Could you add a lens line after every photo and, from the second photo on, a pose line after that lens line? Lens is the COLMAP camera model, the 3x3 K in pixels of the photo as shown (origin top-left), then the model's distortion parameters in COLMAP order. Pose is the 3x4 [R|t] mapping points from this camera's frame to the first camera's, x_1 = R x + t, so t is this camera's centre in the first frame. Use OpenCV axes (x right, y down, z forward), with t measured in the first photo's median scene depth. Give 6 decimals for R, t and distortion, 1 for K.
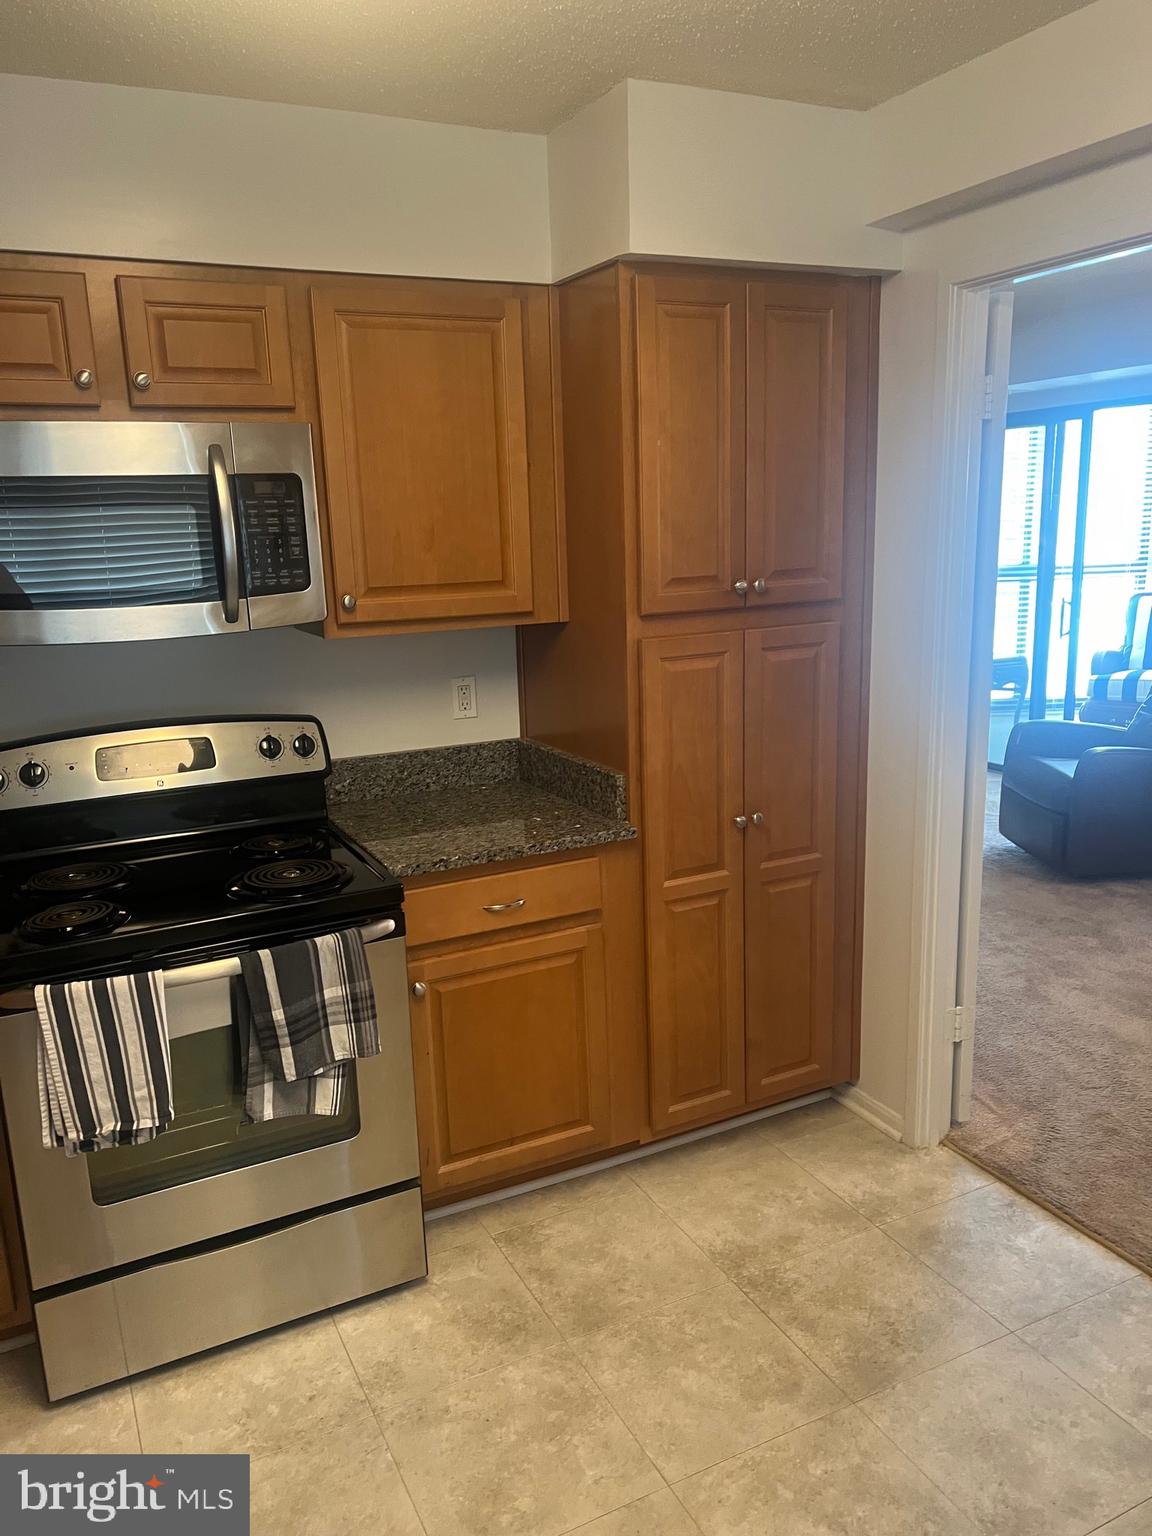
lens RADIAL K [[1155.9, 0, 581.3], [0, 1155.9, 783.6], [0, 0, 1]] dist [0.099616, -0.174752]
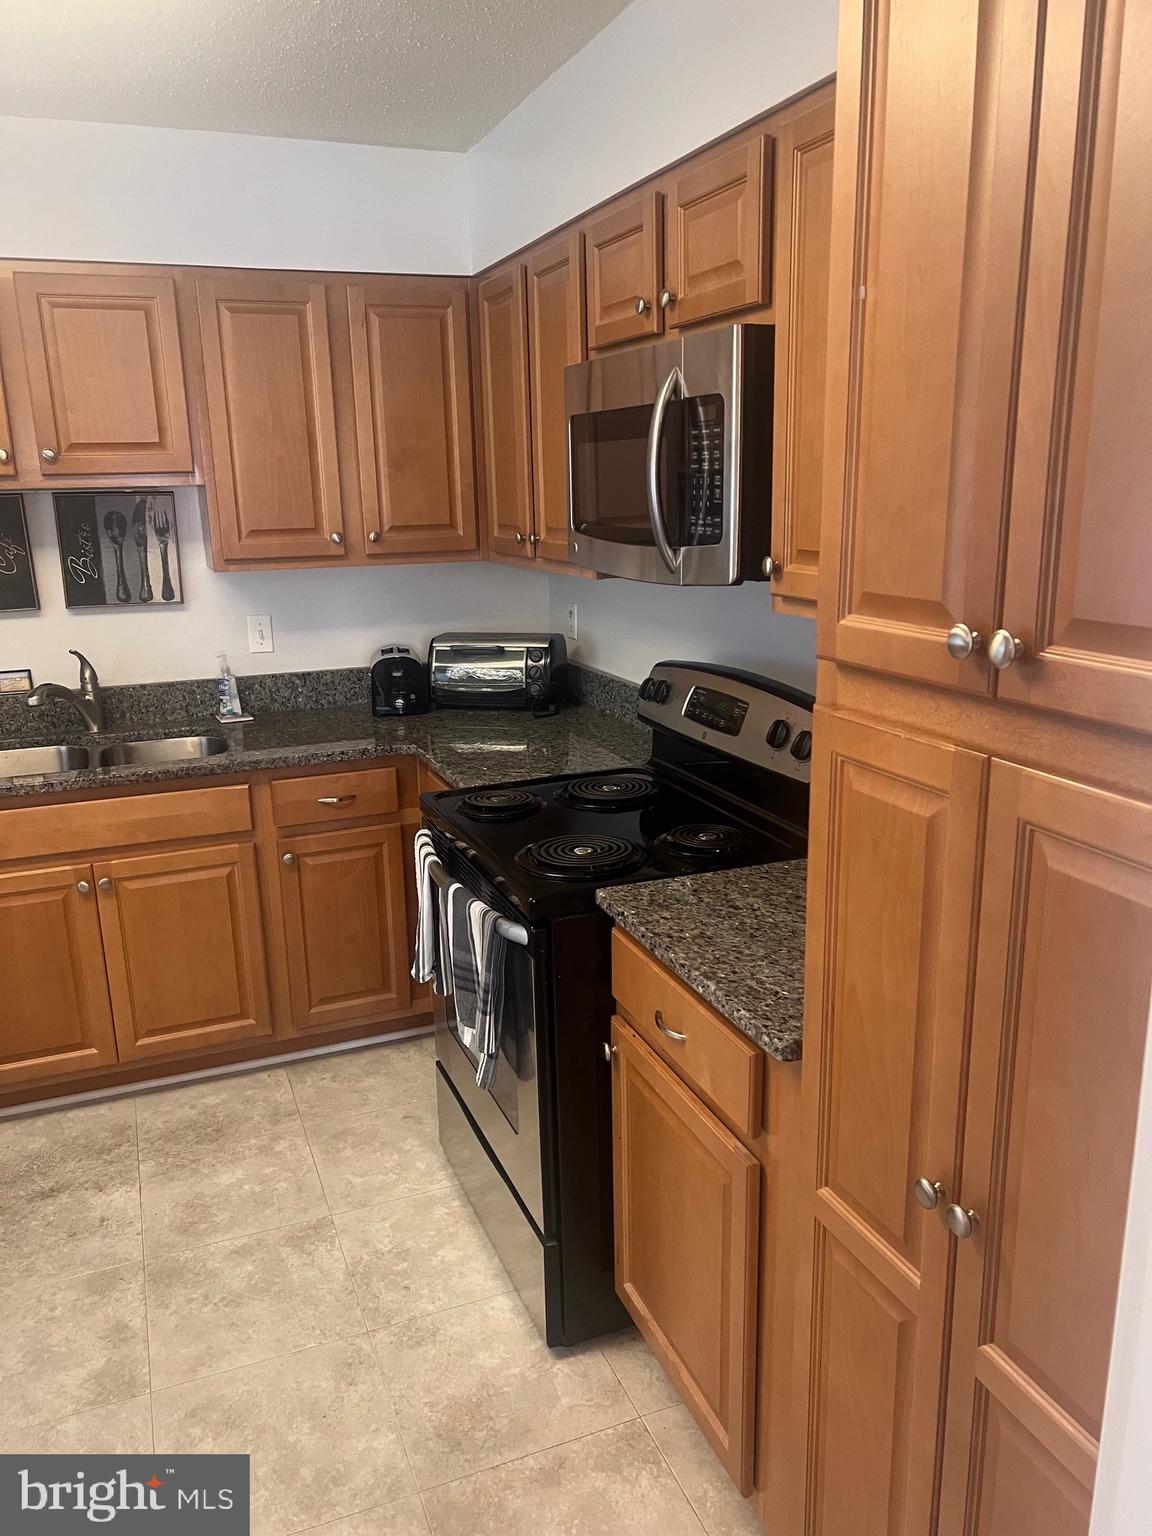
lens RADIAL K [[1155.9, 0, 581.3], [0, 1155.9, 783.6], [0, 0, 1]] dist [0.099616, -0.174752]
pose [[-0.095029, 0.287206, -0.953143, 0.579303], [-0.201554, 0.932094, 0.300959, -0.235517], [0.974857, 0.220710, -0.030688, 0.977517]]
